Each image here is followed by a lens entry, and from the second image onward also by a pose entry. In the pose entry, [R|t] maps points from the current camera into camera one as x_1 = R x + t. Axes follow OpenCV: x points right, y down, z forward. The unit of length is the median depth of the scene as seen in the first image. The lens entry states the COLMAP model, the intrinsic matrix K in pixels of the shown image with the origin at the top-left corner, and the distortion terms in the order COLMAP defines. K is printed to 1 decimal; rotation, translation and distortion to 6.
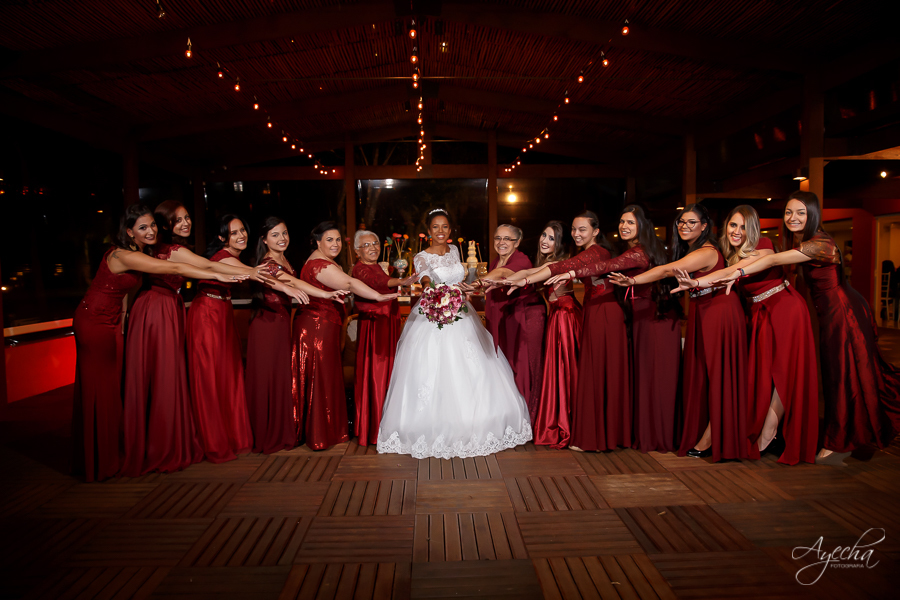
lens RADIAL K [[598.0, 0, 450.0], [0, 598.0, 300.0], [0, 0, 1]] dist [-0.127826, 0.086675]
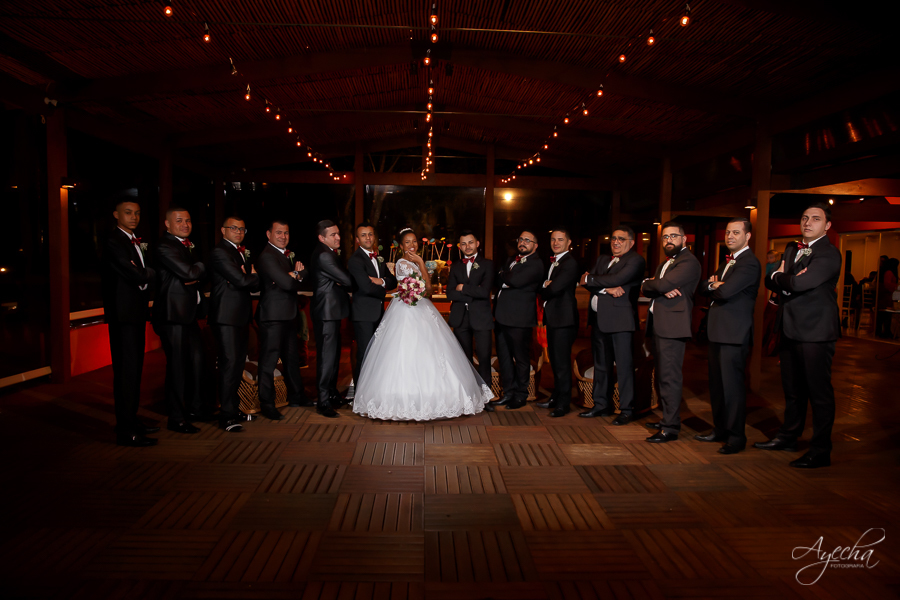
lens RADIAL K [[598.0, 0, 450.0], [0, 598.0, 300.0], [0, 0, 1]] dist [-0.127826, 0.086675]
pose [[0.999443, 0.031208, 0.011858, -0.025285], [-0.031326, 0.999459, 0.009970, -0.021718], [-0.011540, -0.010336, 0.999880, -0.293783]]
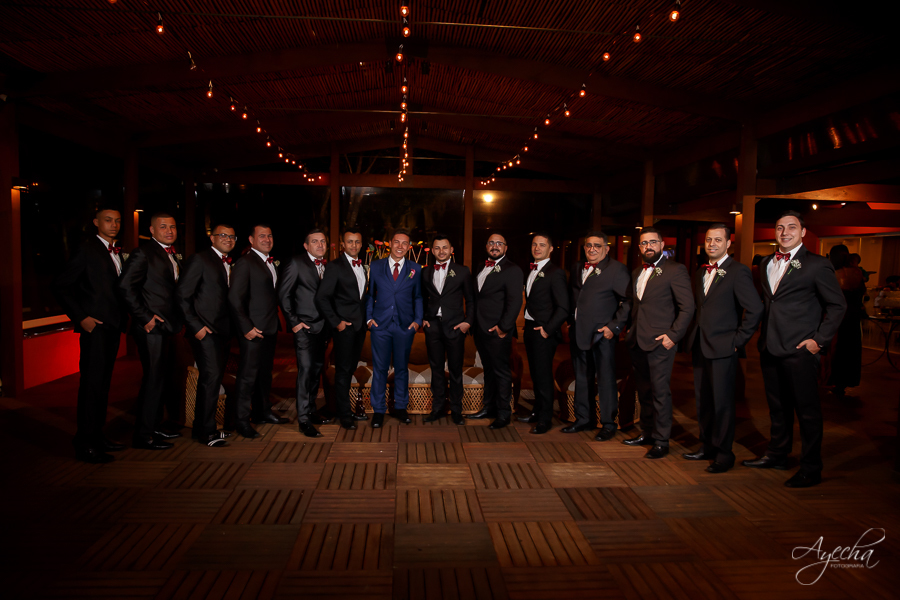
lens RADIAL K [[598.0, 0, 450.0], [0, 598.0, 300.0], [0, 0, 1]] dist [-0.127826, 0.086675]
pose [[0.998519, 0.031565, 0.044312, -0.011439], [-0.031928, 0.999462, 0.007511, -0.043137], [-0.044051, -0.008915, 0.998990, -0.217709]]
